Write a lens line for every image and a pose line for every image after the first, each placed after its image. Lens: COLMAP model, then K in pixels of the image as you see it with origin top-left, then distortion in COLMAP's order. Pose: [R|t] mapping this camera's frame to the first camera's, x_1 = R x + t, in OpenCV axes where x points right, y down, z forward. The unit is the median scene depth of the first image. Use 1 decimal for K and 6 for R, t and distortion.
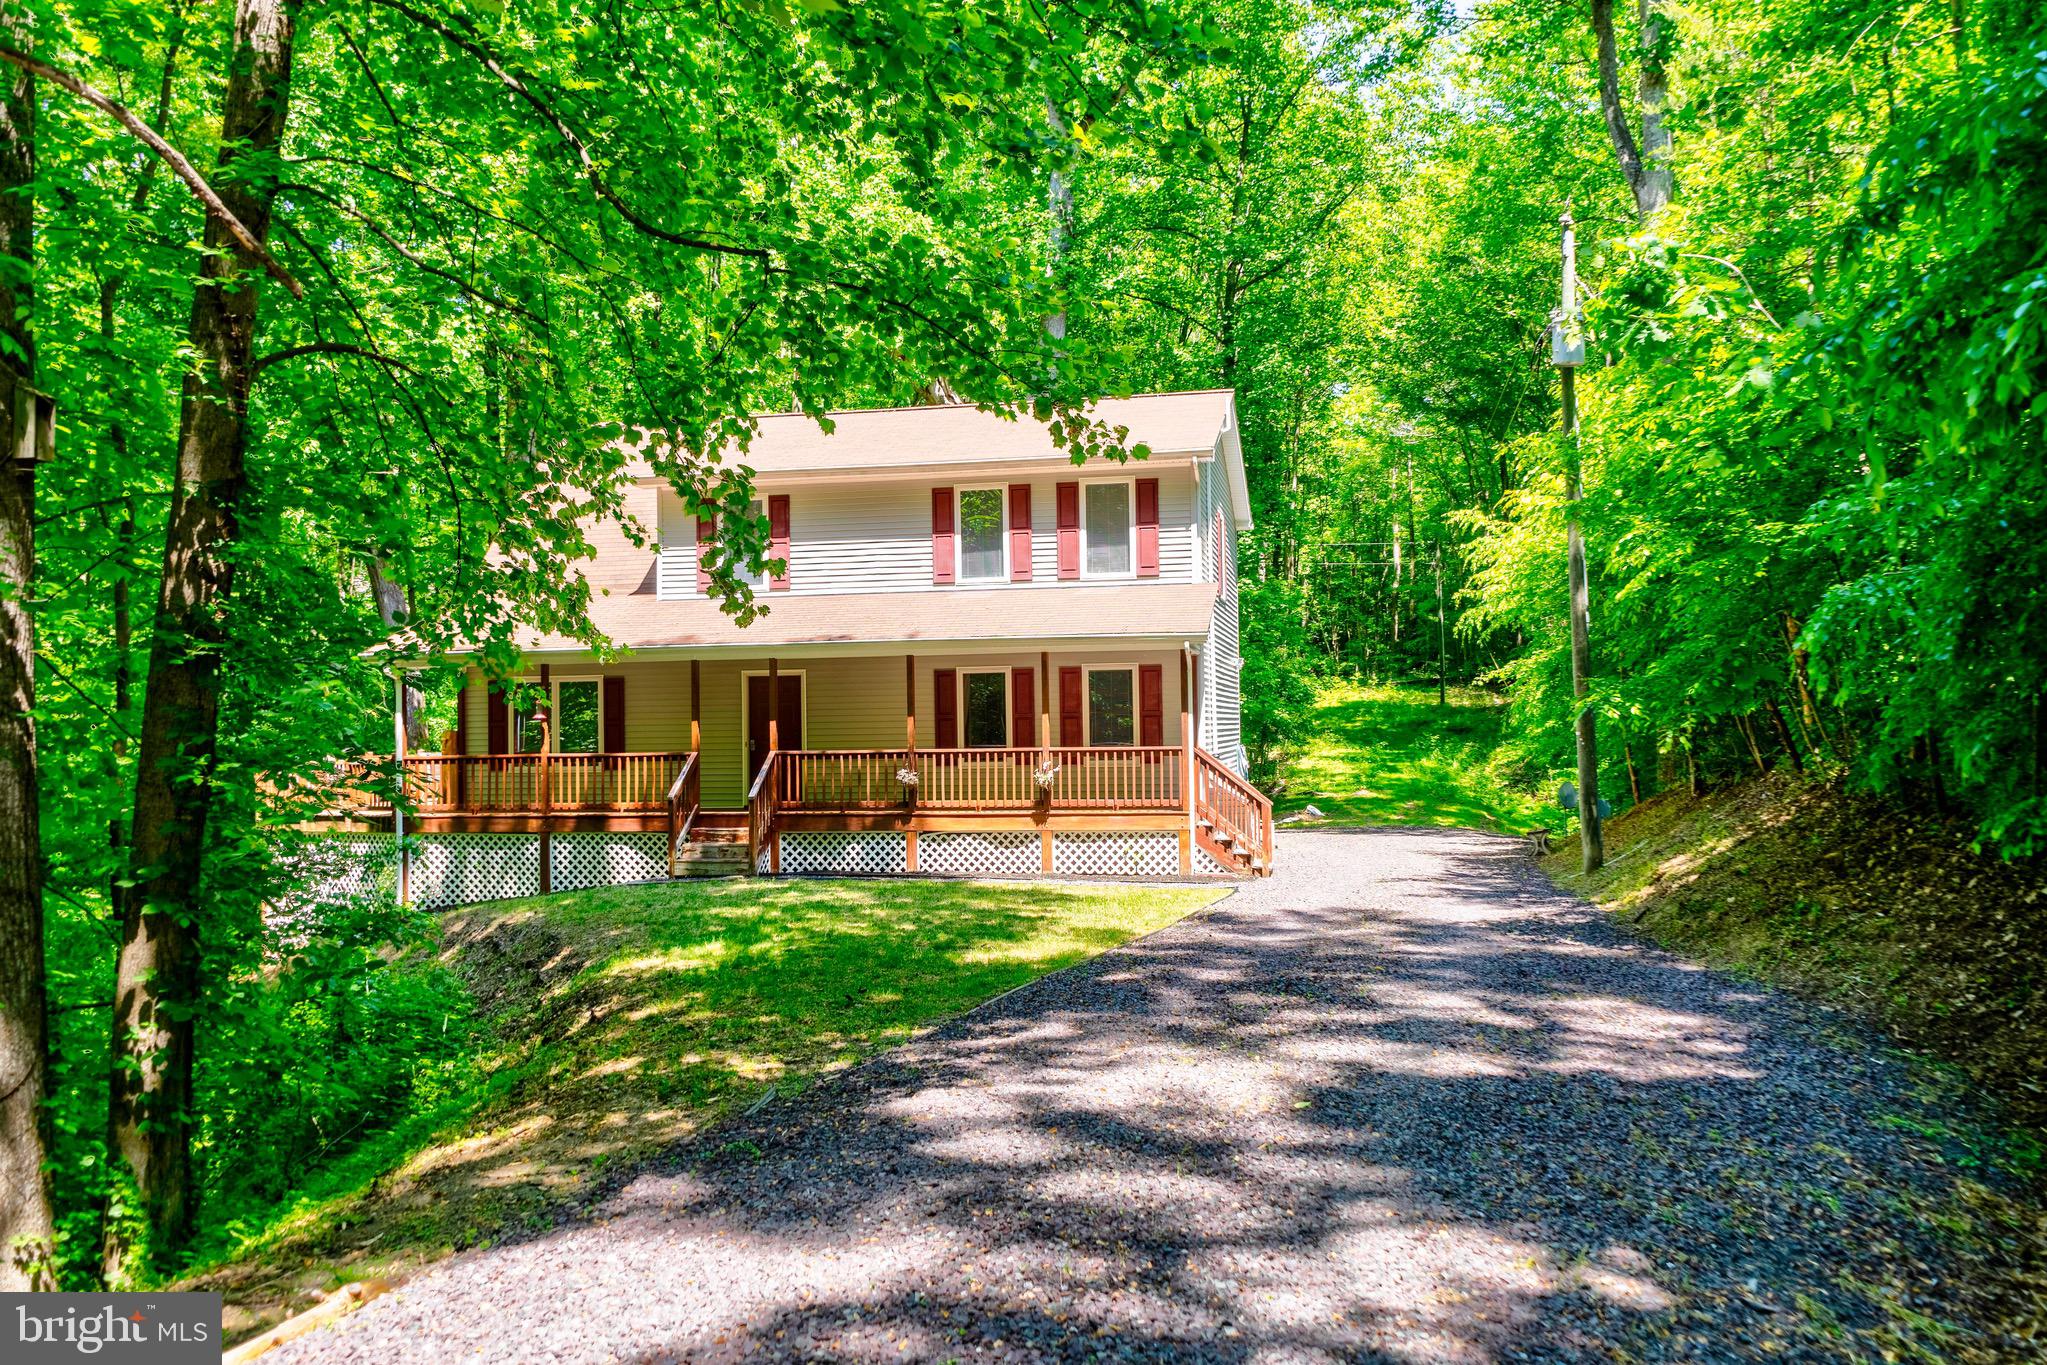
lens RADIAL K [[1651.1, 0, 1015.2], [0, 1651.1, 687.1], [0, 0, 1]] dist [-0.000422, -0.001815]
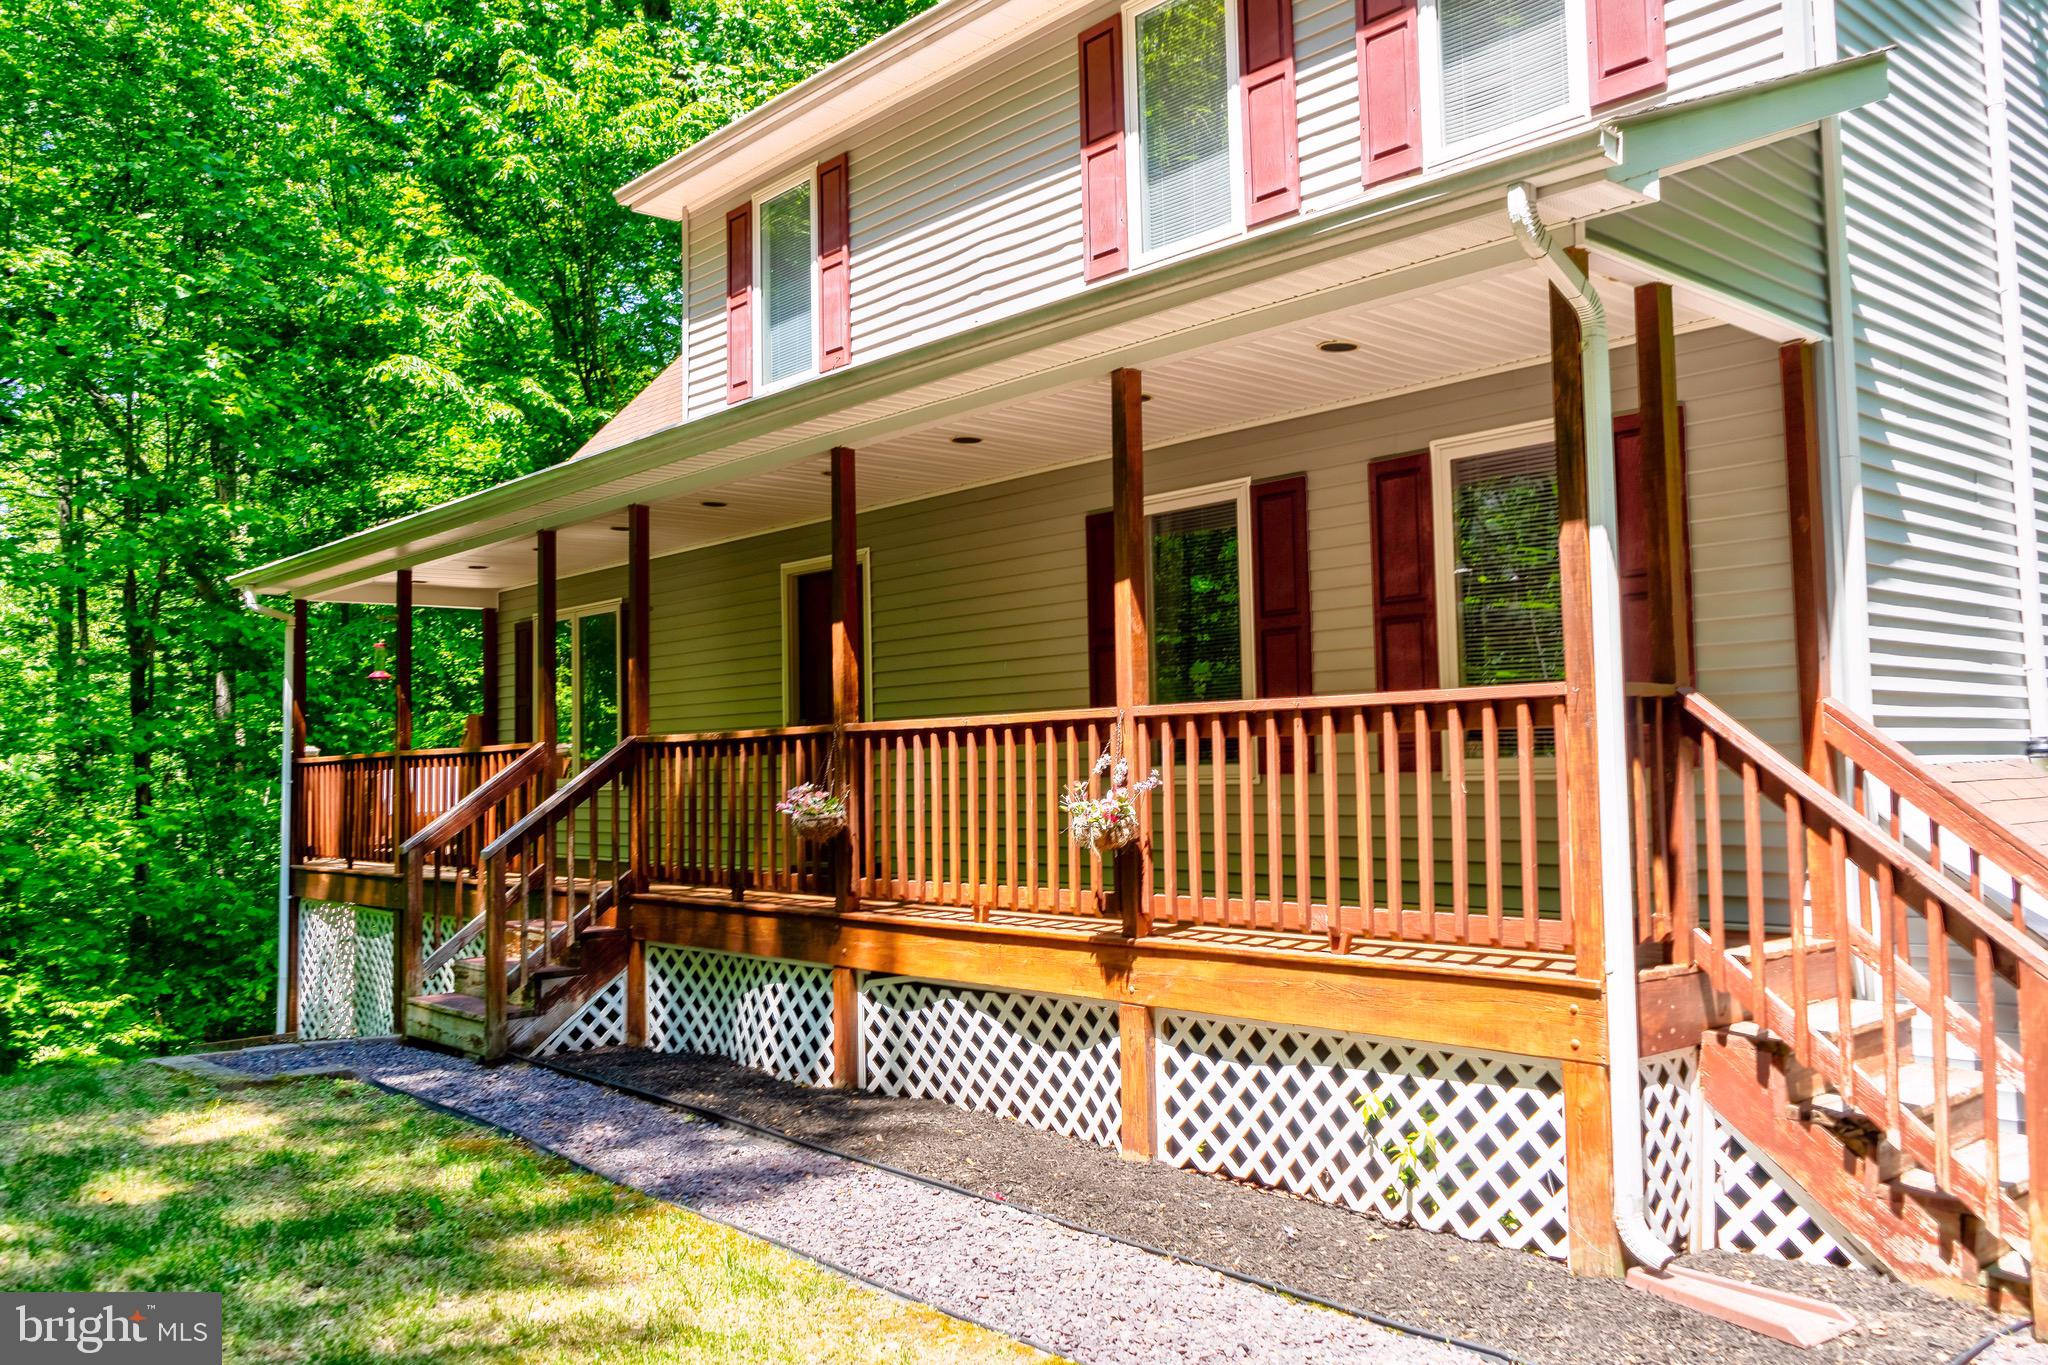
lens RADIAL K [[1651.9, 0, 1026.9], [0, 1651.9, 667.2], [0, 0, 1]] dist [-0.000422, -0.001815]
pose [[0.800508, -0.037411, -0.598154, 0.161316], [0.020038, 0.999163, -0.035674, 0.036887], [0.598988, 0.016572, 0.800587, 0.711360]]
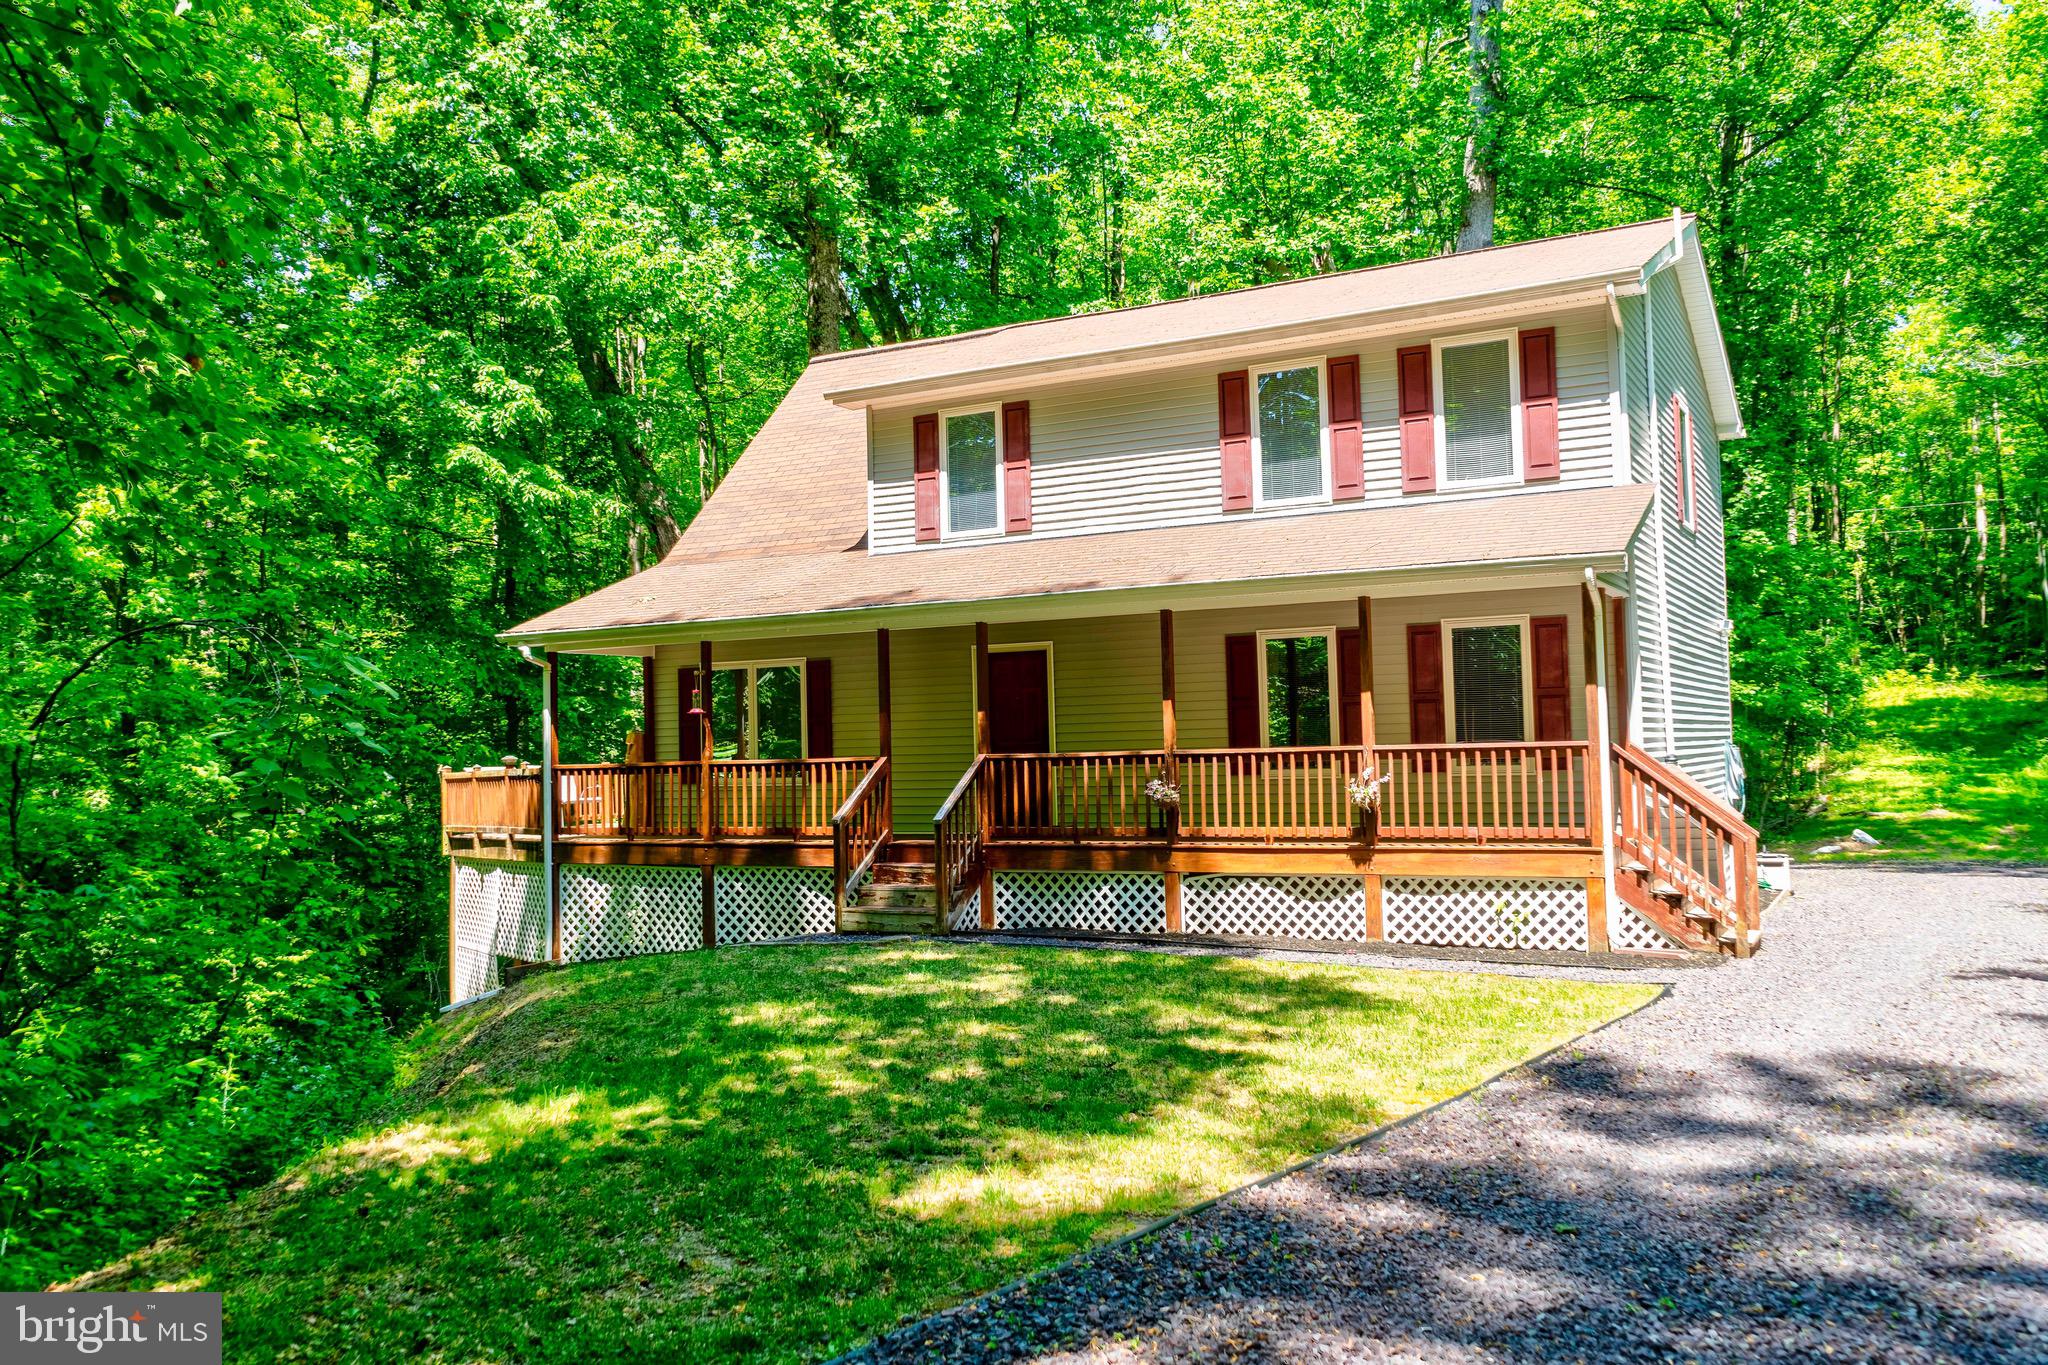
lens RADIAL K [[1651.9, 0, 1038.0], [0, 1651.9, 666.5], [0, 0, 1]] dist [-0.000422, -0.001815]
pose [[0.956795, -0.022485, -0.289892, 0.076841], [0.016122, 0.999574, -0.024322, 0.018295], [0.290316, 0.018597, 0.956750, 0.323680]]
